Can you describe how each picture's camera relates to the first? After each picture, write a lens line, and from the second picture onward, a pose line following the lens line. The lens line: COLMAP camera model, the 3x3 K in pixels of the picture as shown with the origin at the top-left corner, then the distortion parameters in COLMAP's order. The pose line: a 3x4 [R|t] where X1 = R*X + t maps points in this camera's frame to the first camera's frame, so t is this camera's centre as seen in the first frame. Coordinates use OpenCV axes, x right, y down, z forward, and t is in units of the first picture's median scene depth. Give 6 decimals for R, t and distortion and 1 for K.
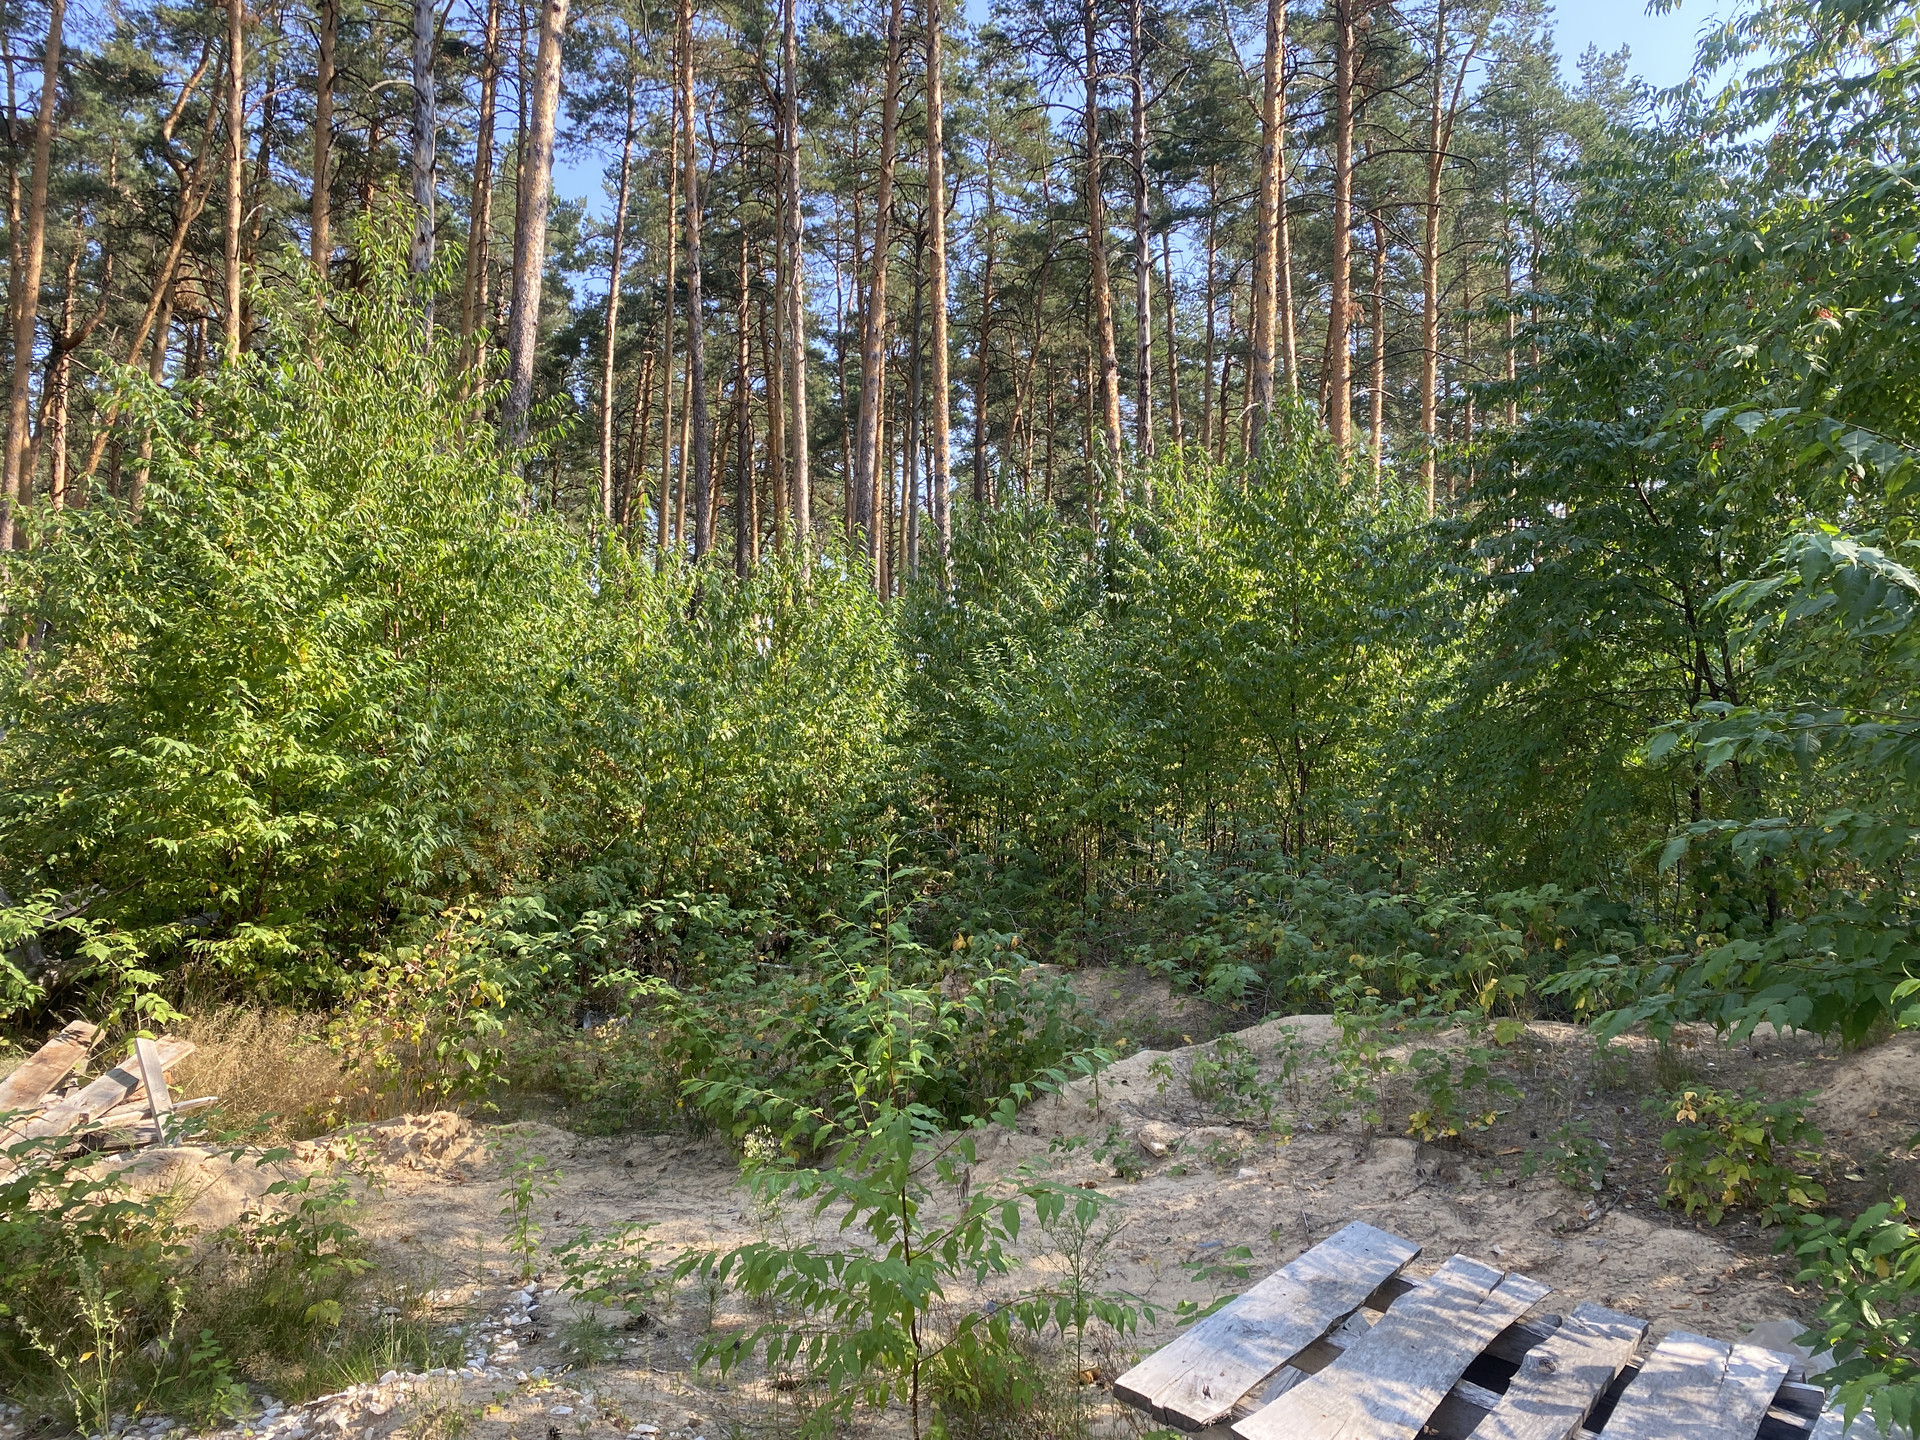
lens RADIAL K [[1425.1, 0, 957.8], [0, 1425.1, 713.5], [0, 0, 1]] dist [0.010925, -0.004190]
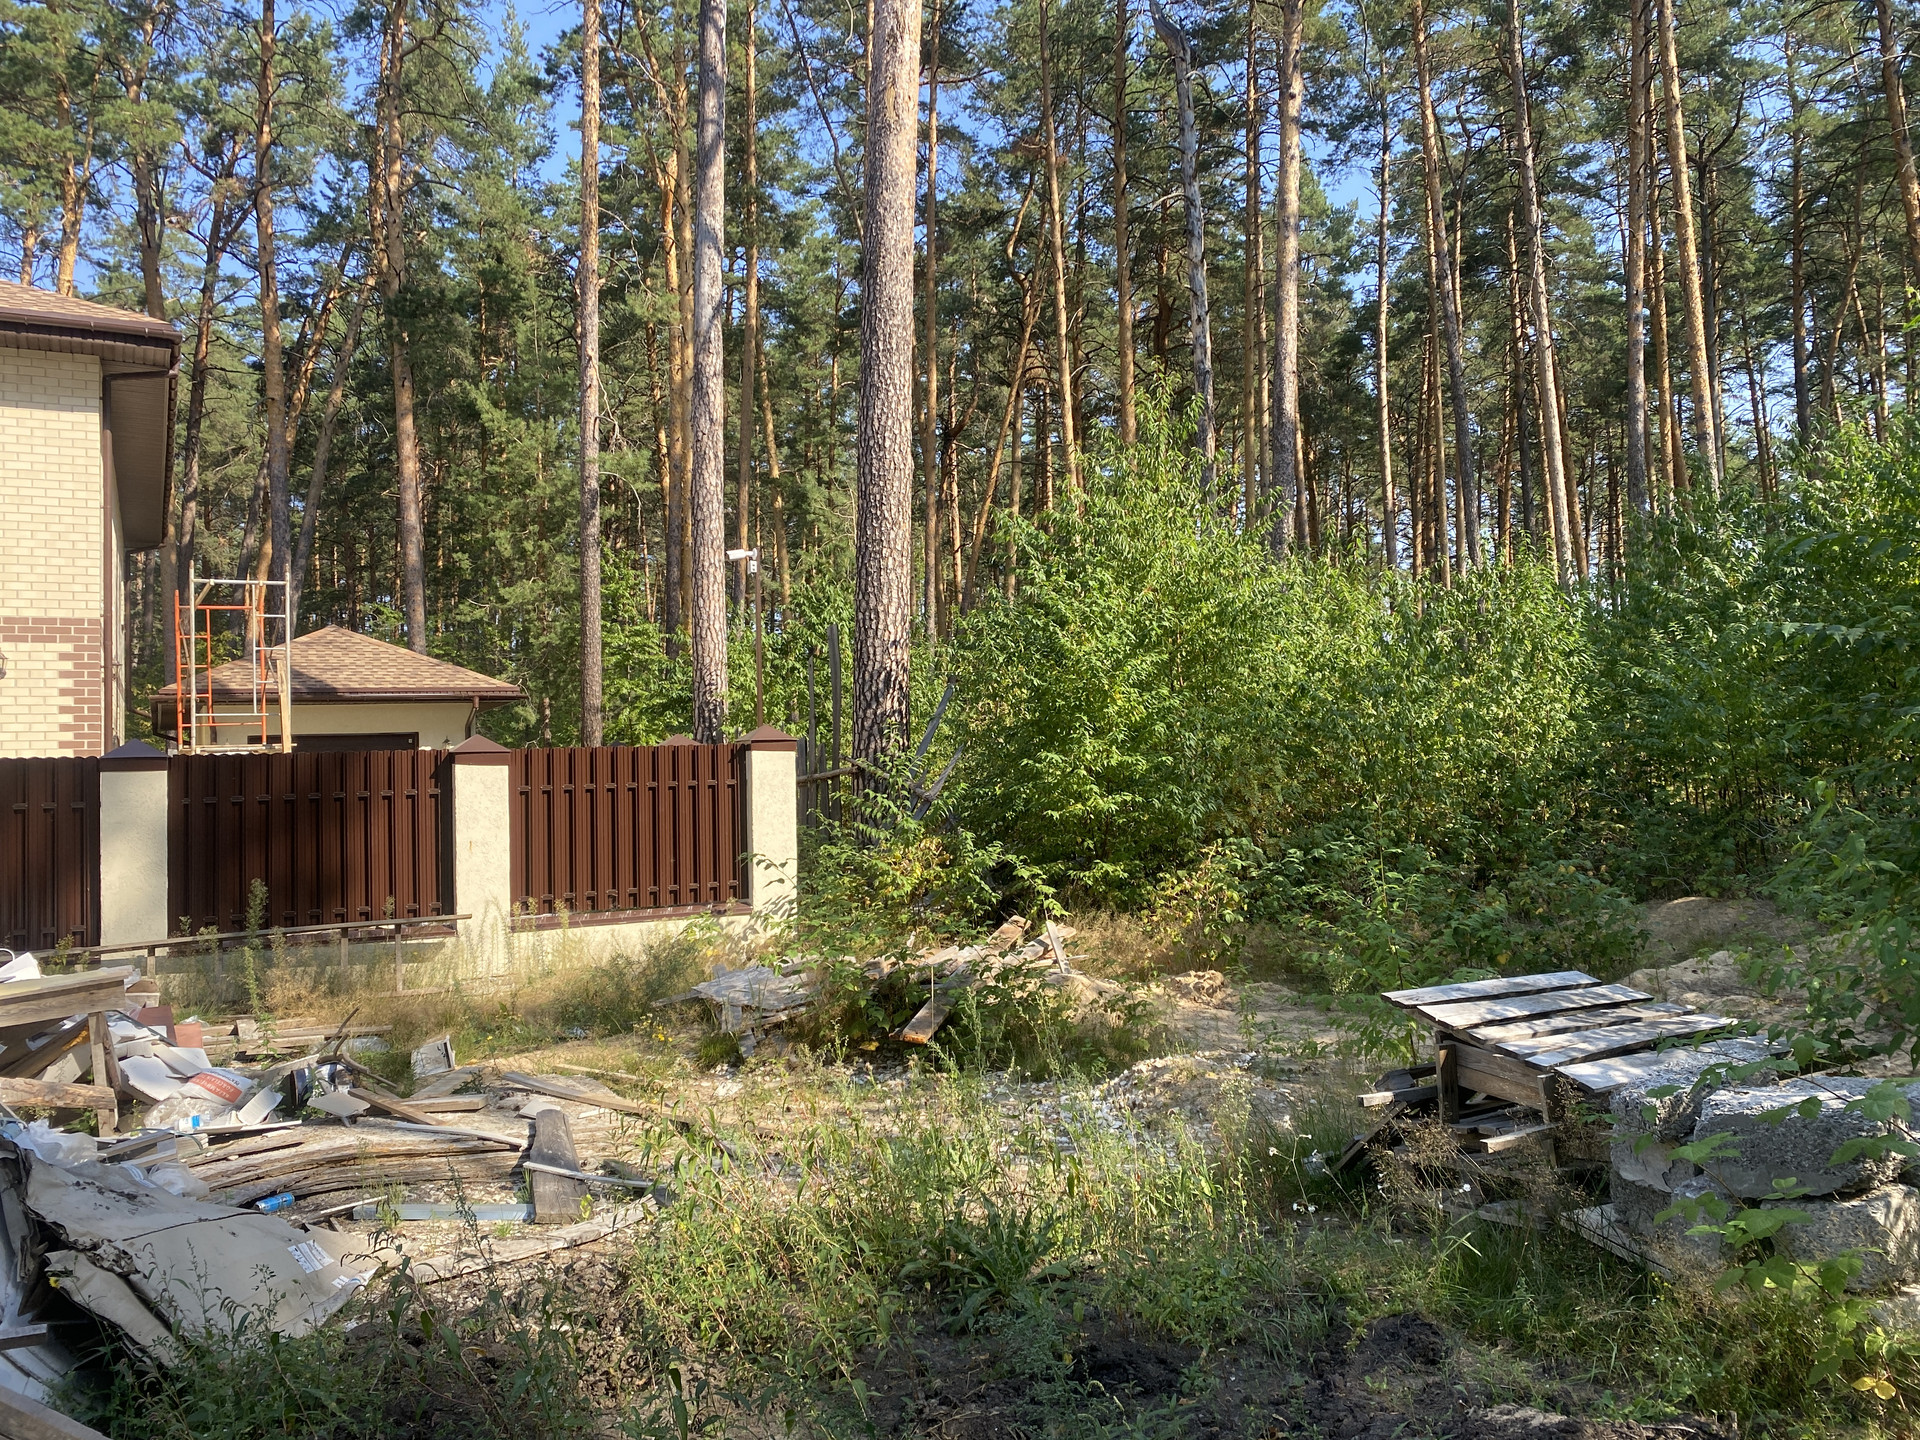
lens RADIAL K [[1446.7, 0, 941.2], [0, 1446.7, 725.8], [0, 0, 1]] dist [0.017946, -0.012520]
pose [[0.835729, -0.062771, -0.545542, 0.264880], [0.077108, 0.997017, 0.003405, -0.027531], [0.543701, -0.044912, 0.838077, -0.479817]]
